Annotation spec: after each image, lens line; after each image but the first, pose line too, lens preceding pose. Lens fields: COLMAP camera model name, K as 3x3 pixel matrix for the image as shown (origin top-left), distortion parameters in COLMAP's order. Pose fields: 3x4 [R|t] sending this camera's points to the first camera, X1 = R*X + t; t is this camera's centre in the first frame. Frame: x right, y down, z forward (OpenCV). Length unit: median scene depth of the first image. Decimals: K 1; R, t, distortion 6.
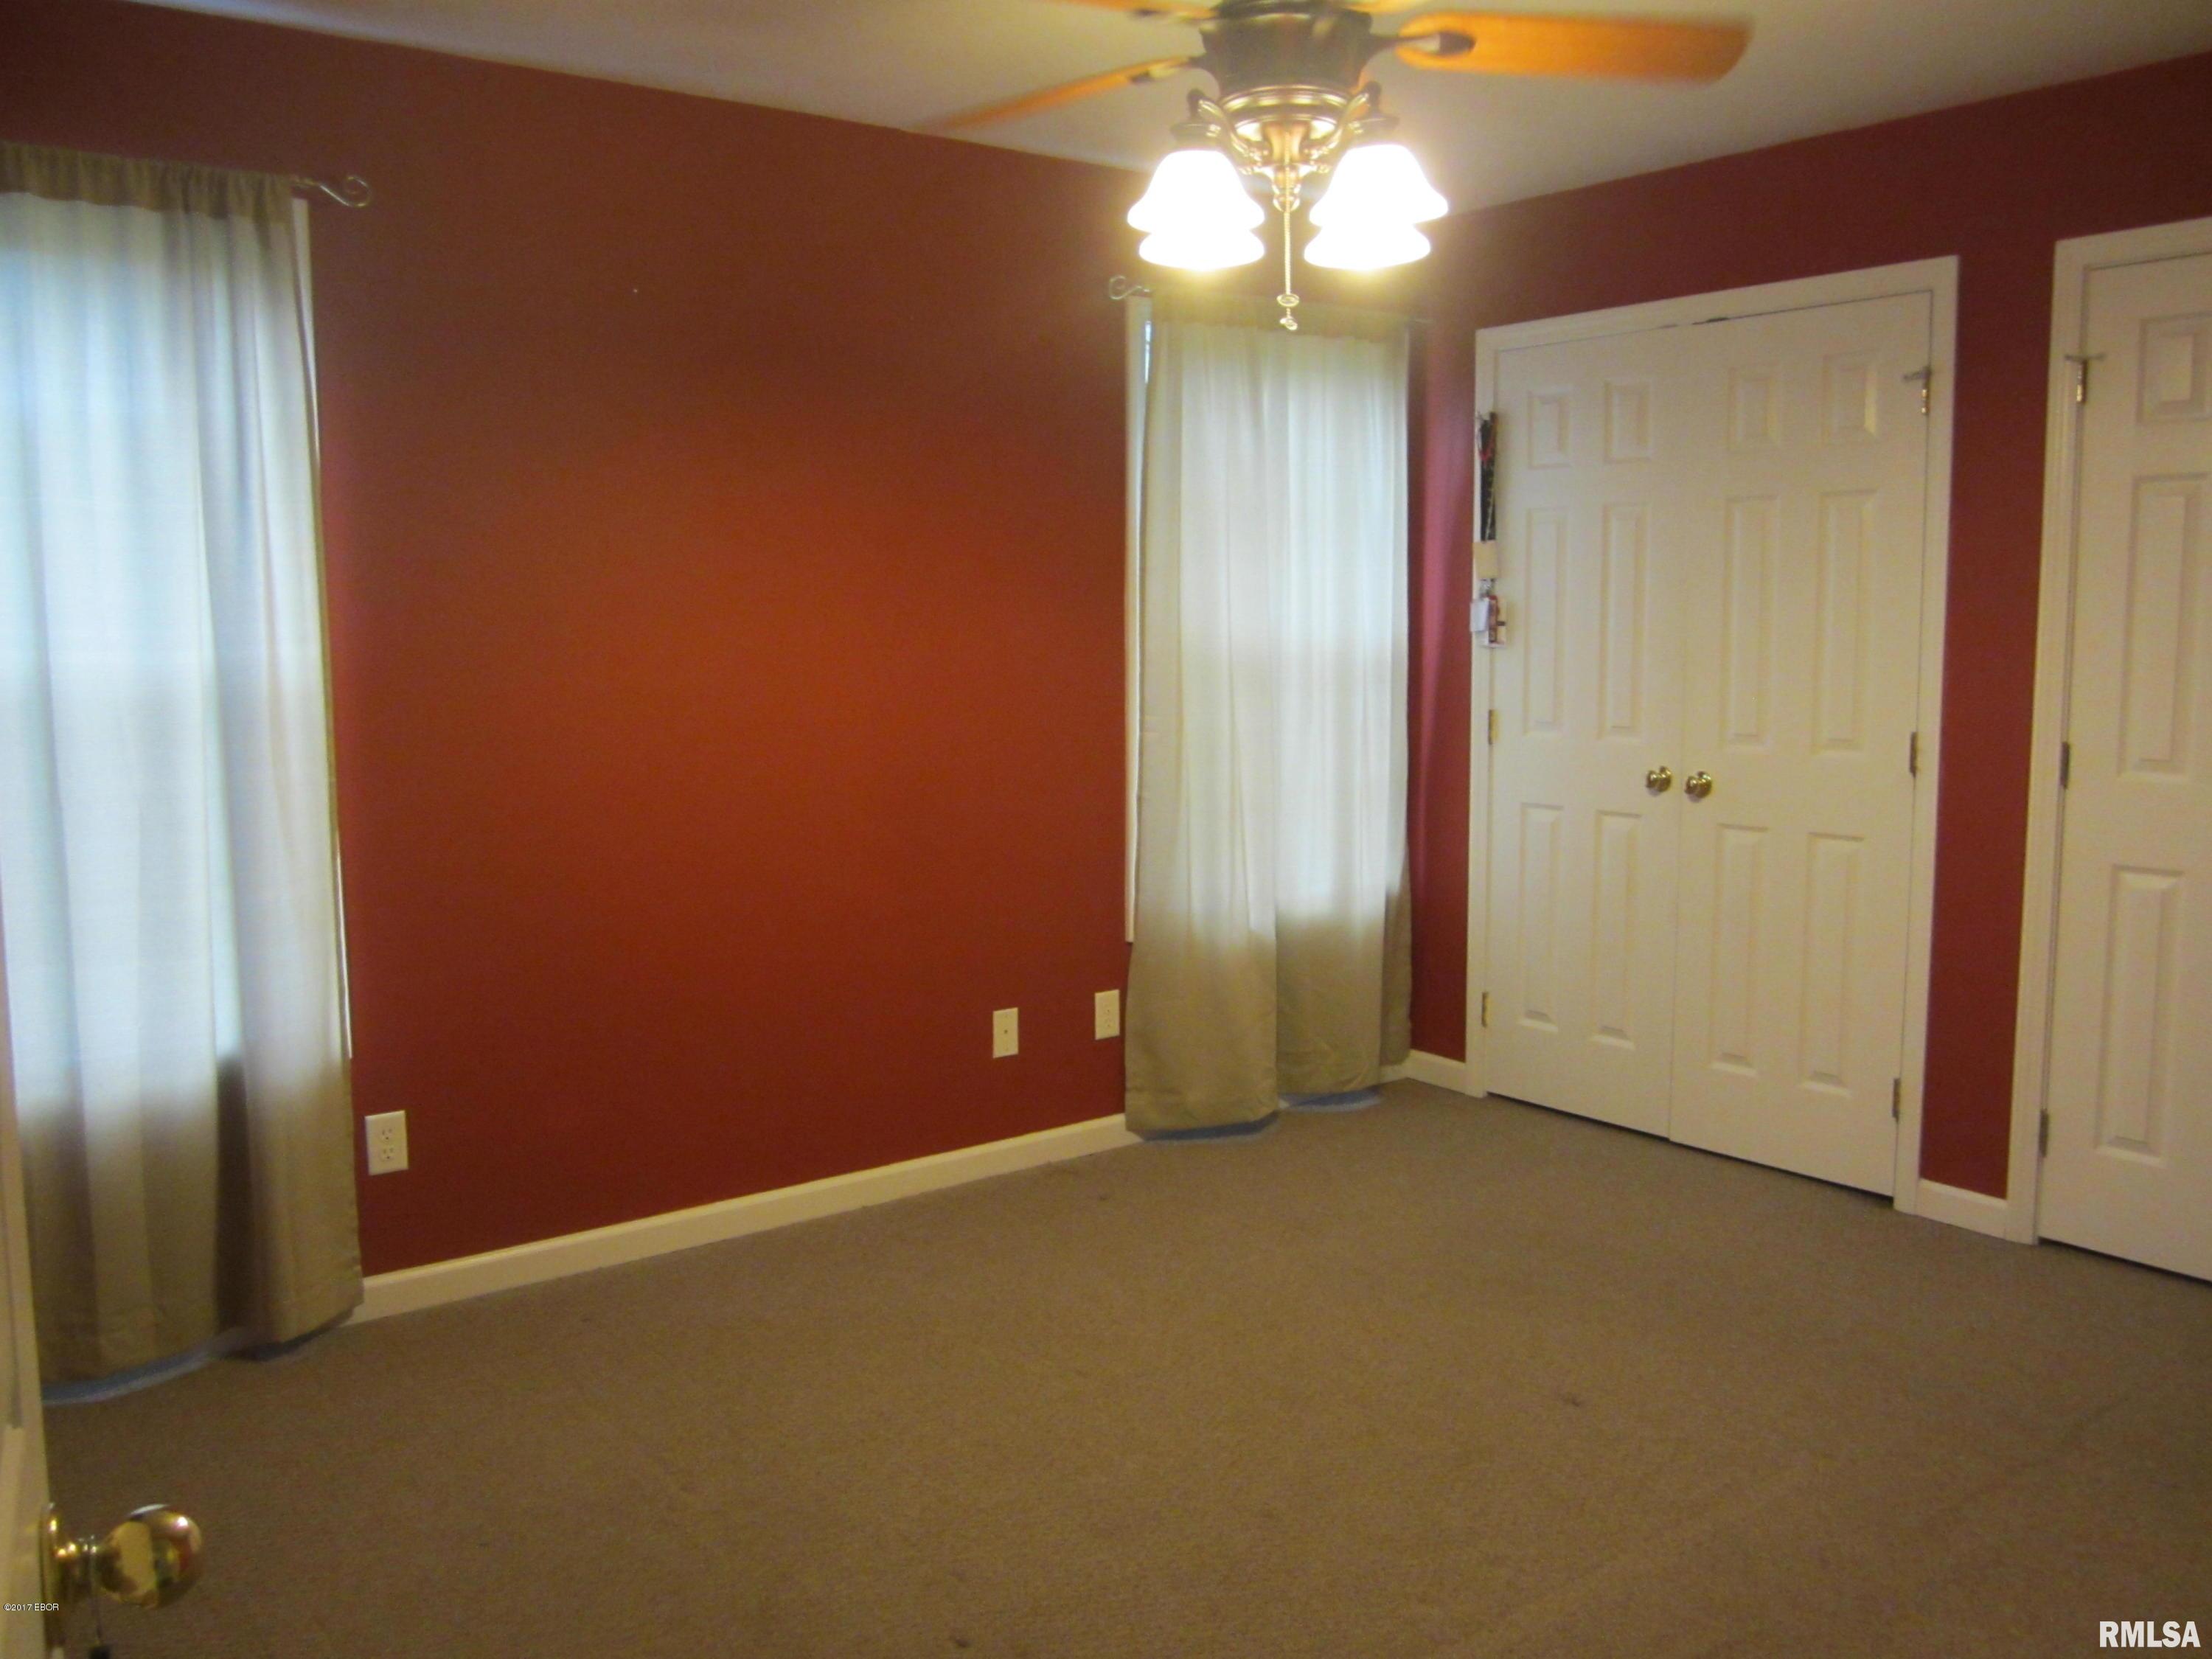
lens RADIAL K [[1813.2, 0, 1104.5], [0, 1813.2, 837.8], [0, 0, 1]] dist [-0.058489, 0.024480]
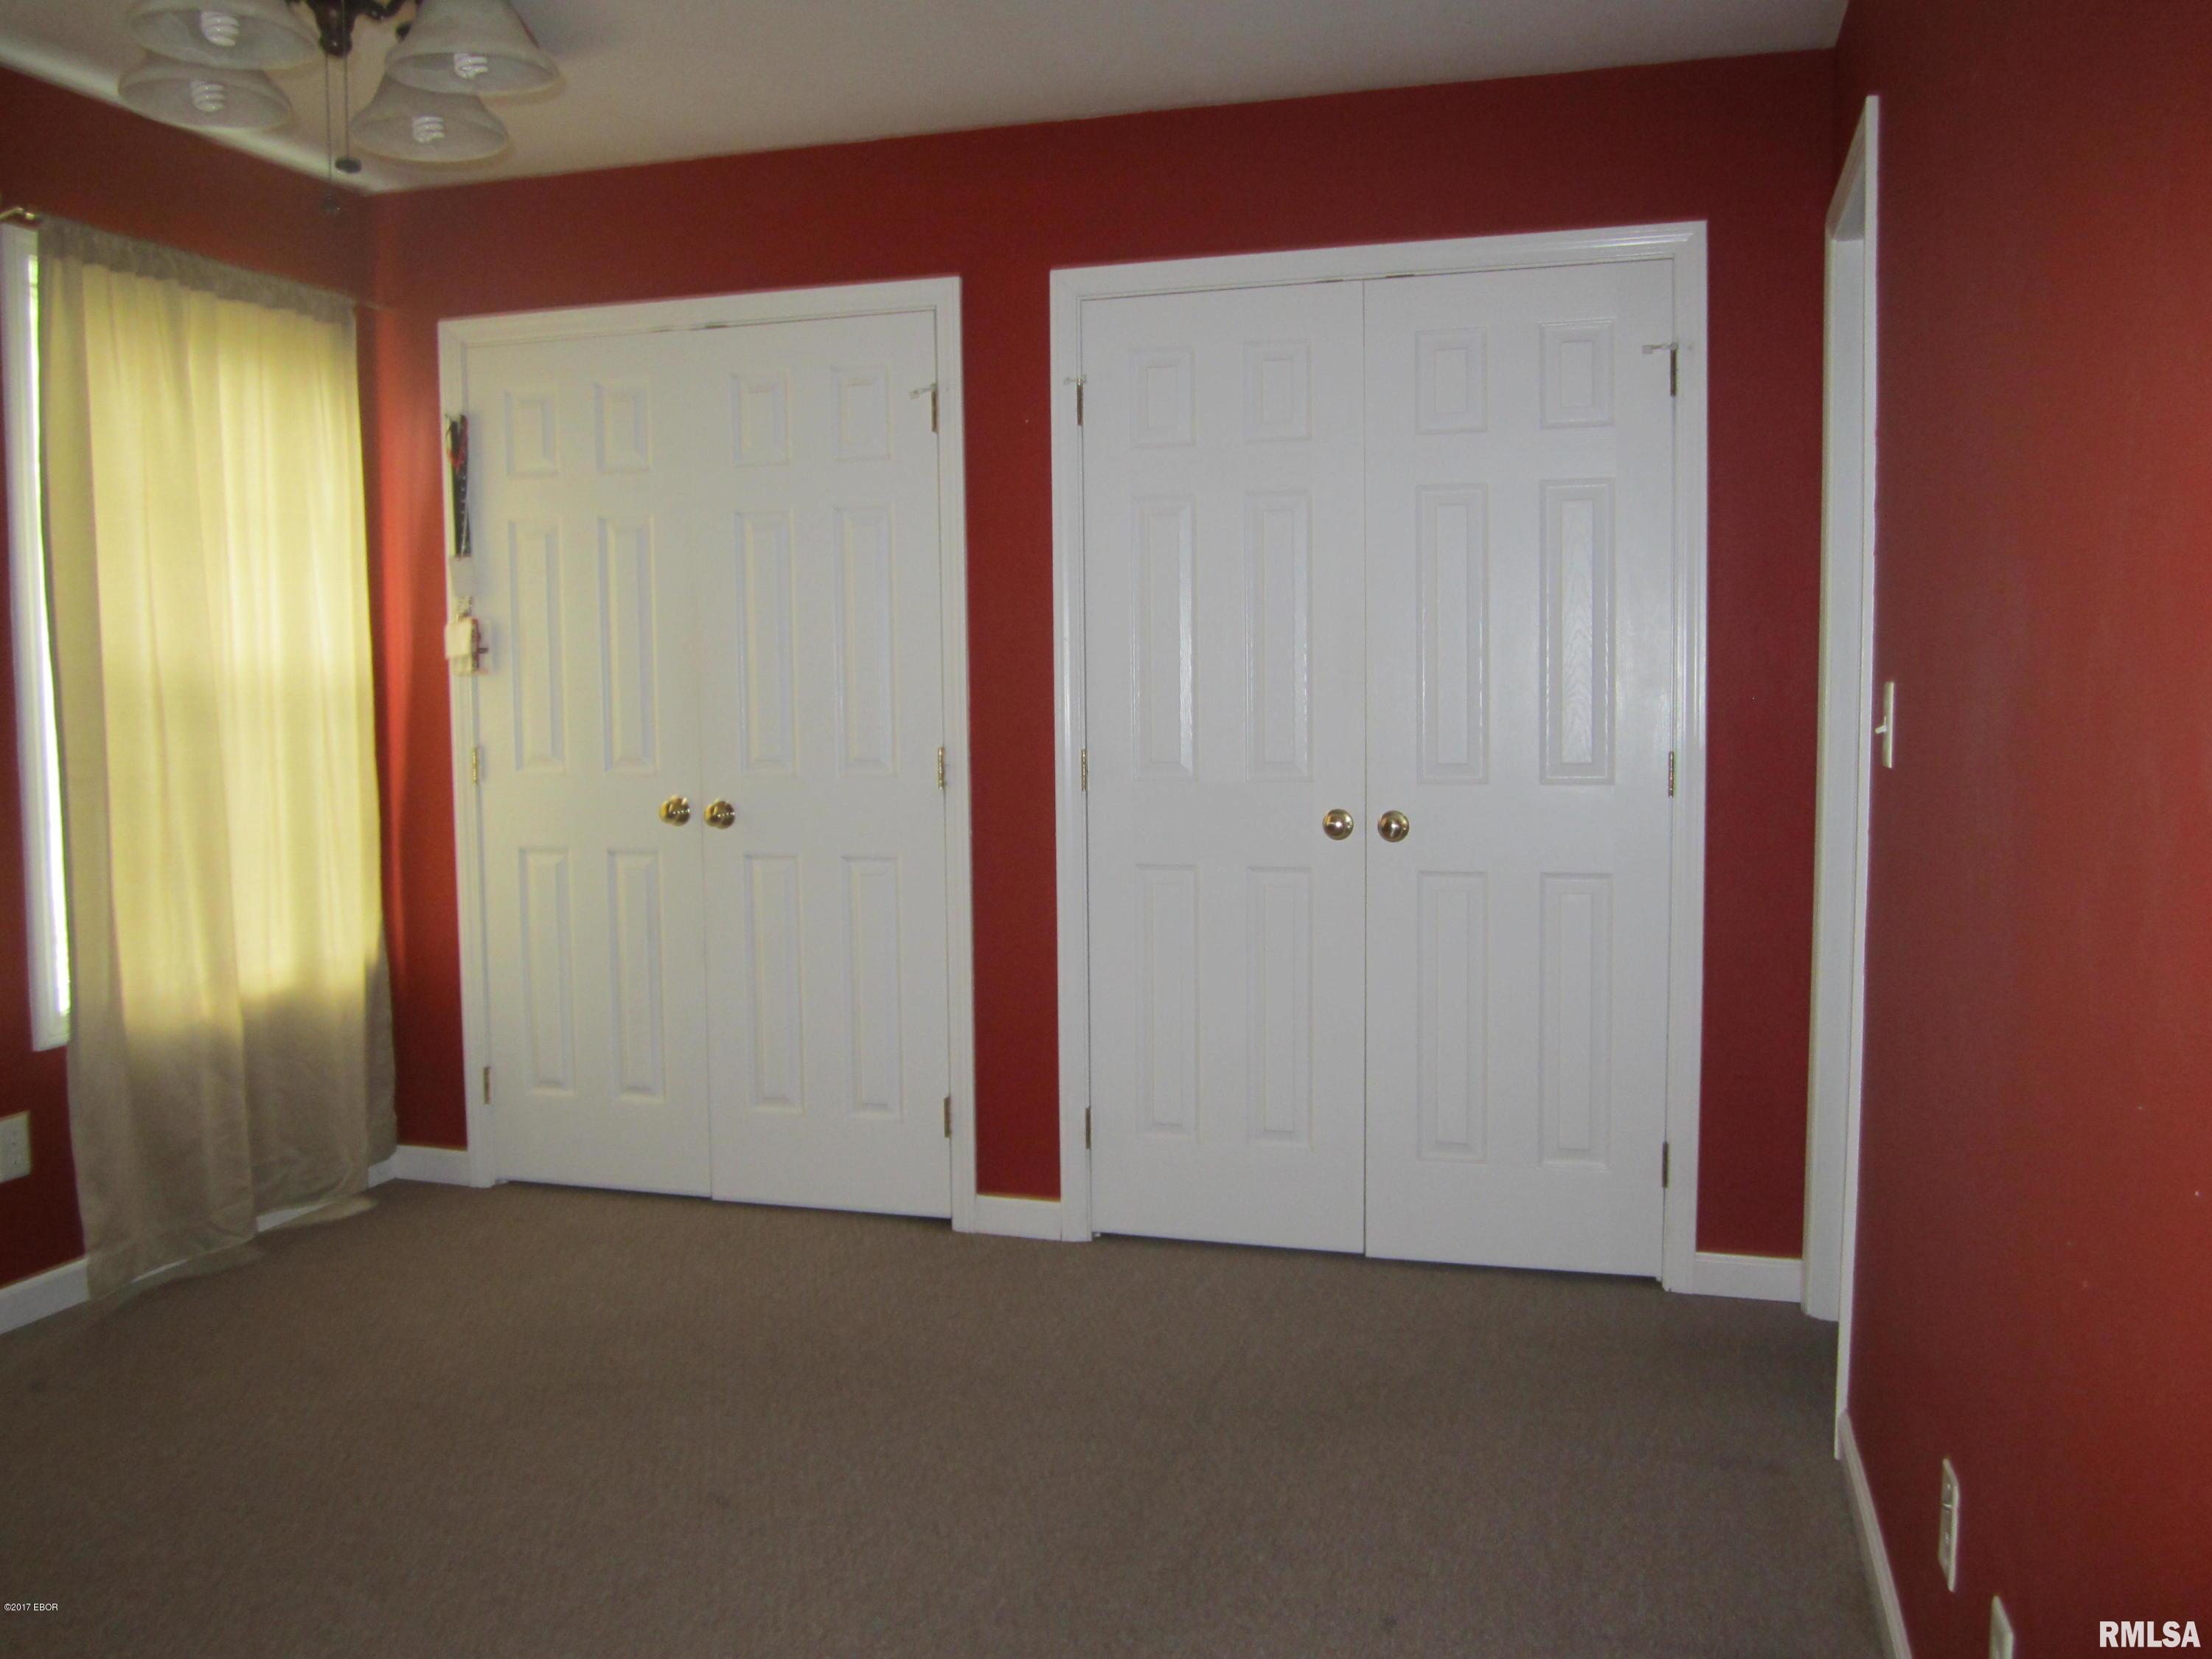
lens RADIAL K [[1813.2, 0, 1094.1], [0, 1813.2, 834.0], [0, 0, 1]] dist [-0.058489, 0.024480]
pose [[0.814639, -0.040530, 0.578551, -0.060920], [0.073473, 0.996730, -0.033630, 0.028089], [-0.575296, 0.069904, 0.814953, 0.125617]]
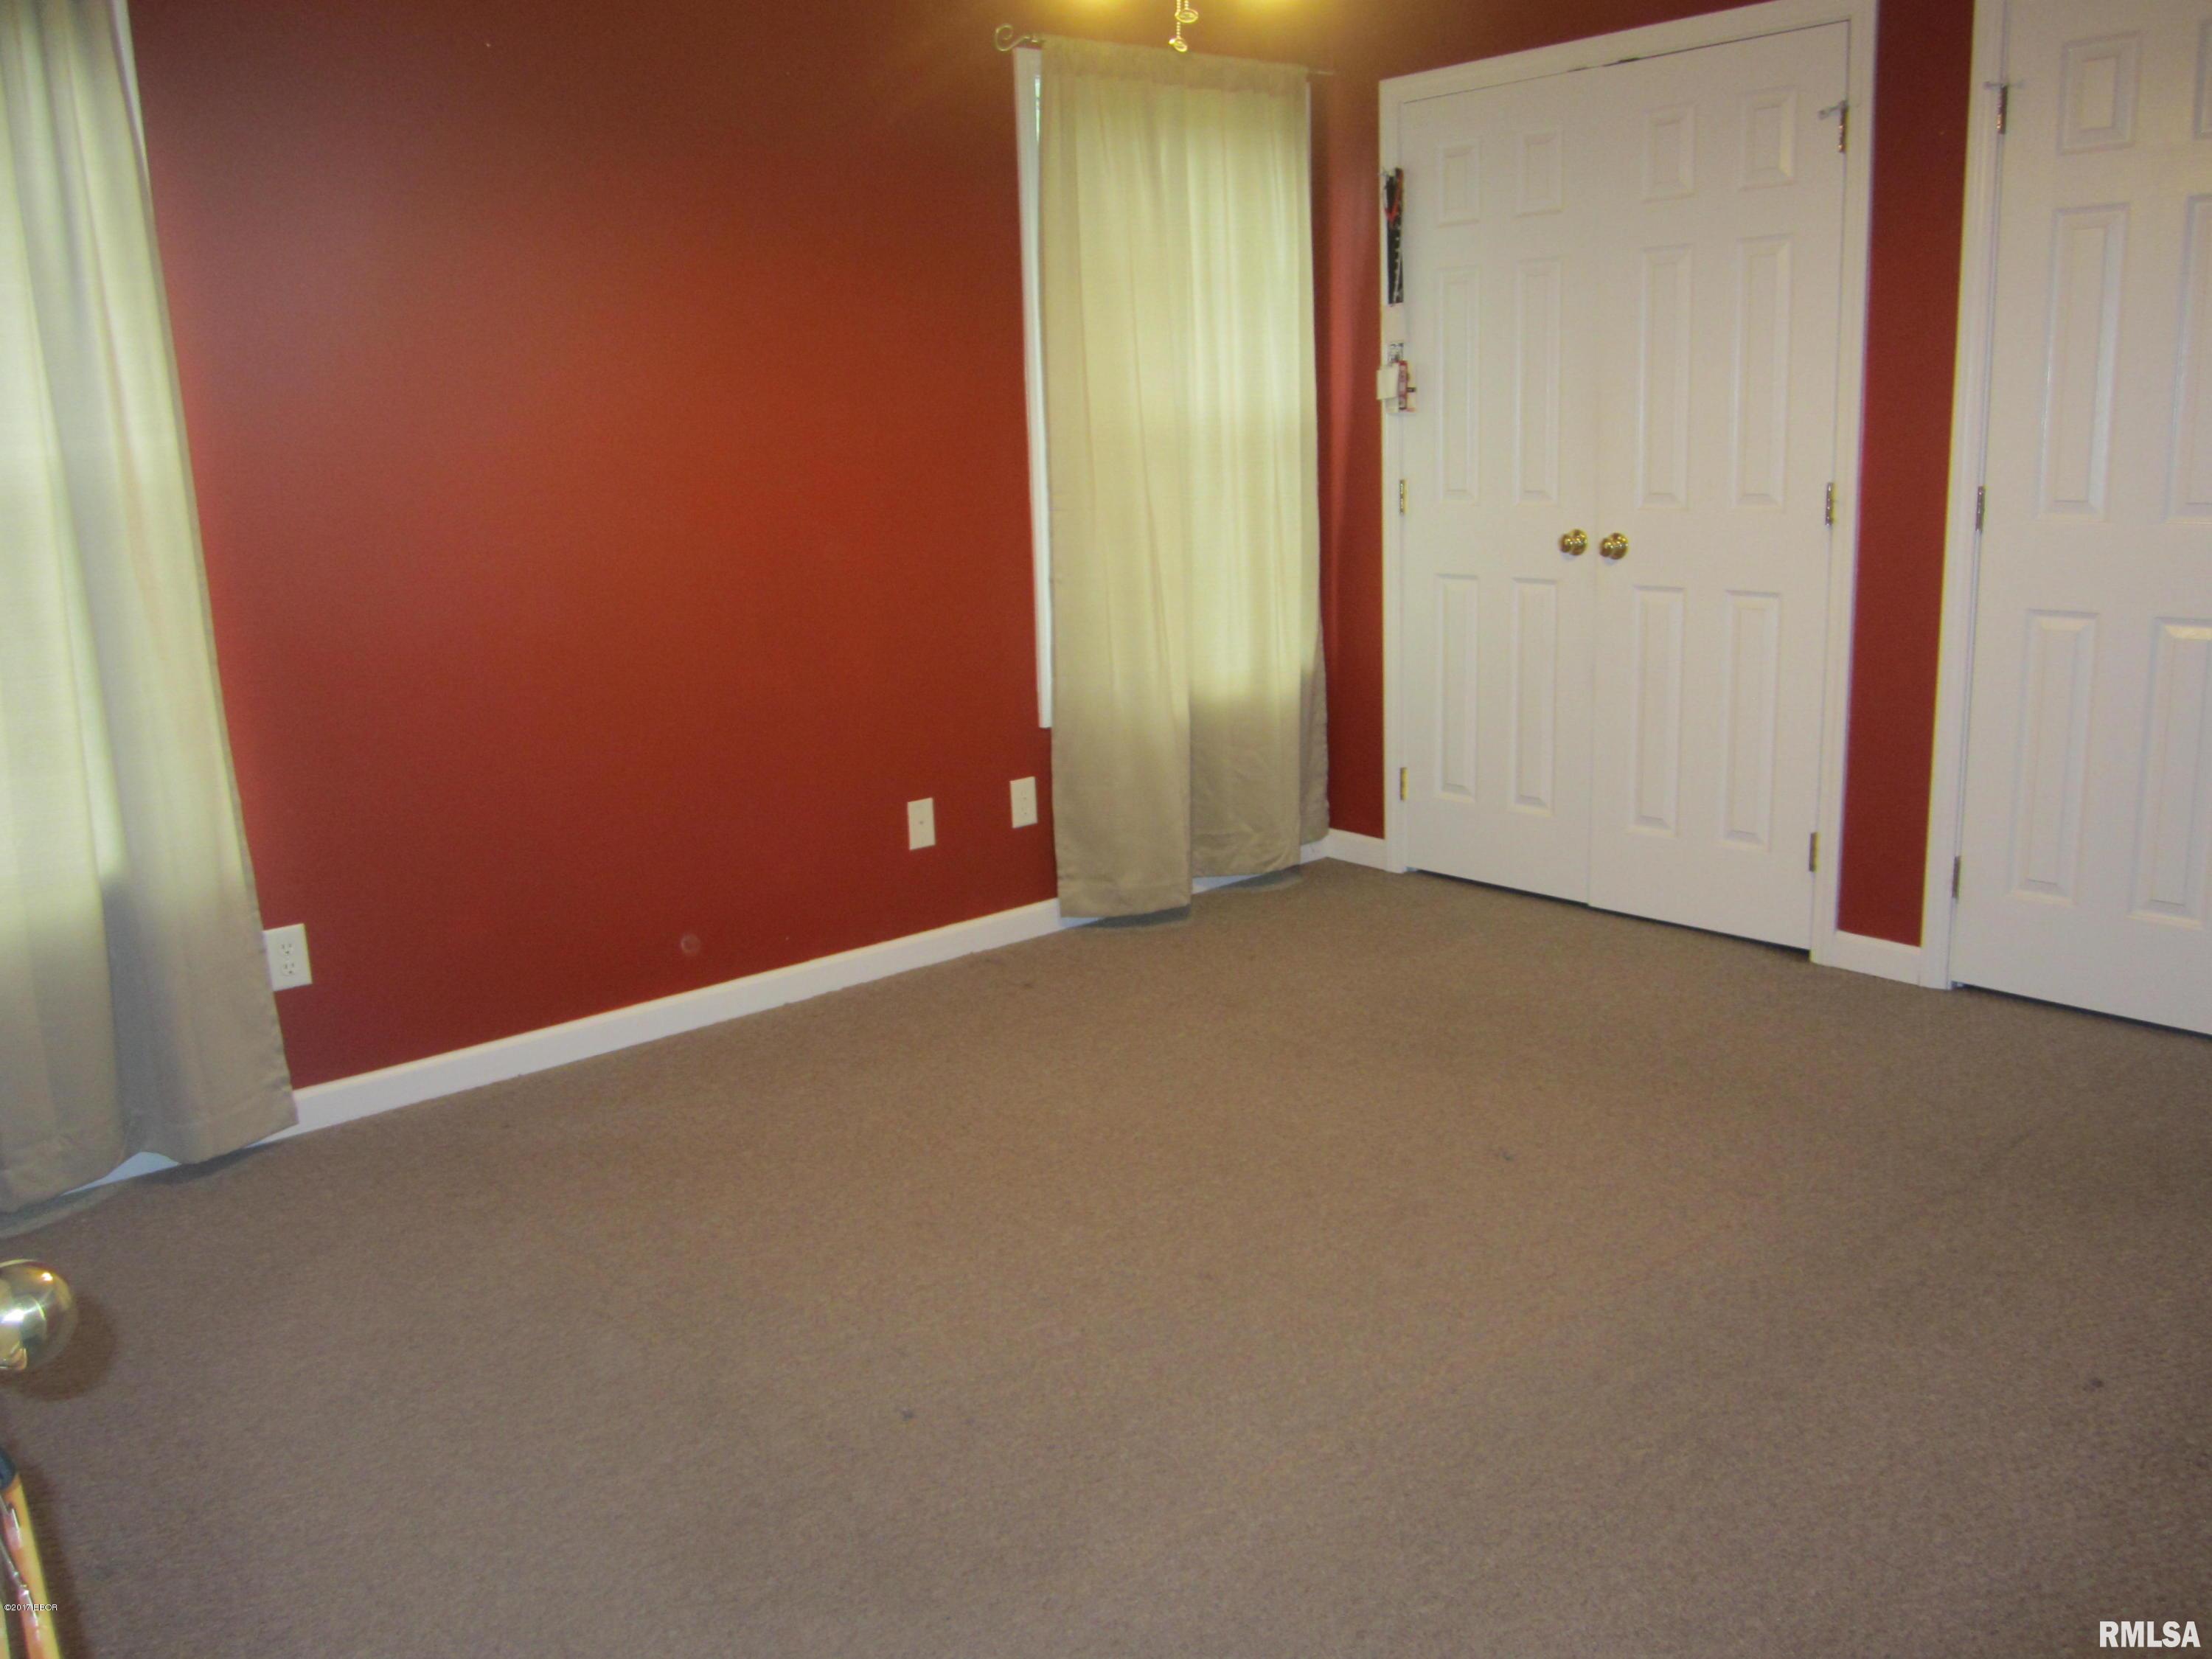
lens RADIAL K [[1813.2, 0, 1105.0], [0, 1813.2, 836.6], [0, 0, 1]] dist [-0.058489, 0.024480]
pose [[0.997980, -0.041760, 0.047877, -0.002516], [0.036652, 0.994006, 0.103000, 0.017303], [-0.051891, -0.101037, 0.993528, 0.017963]]
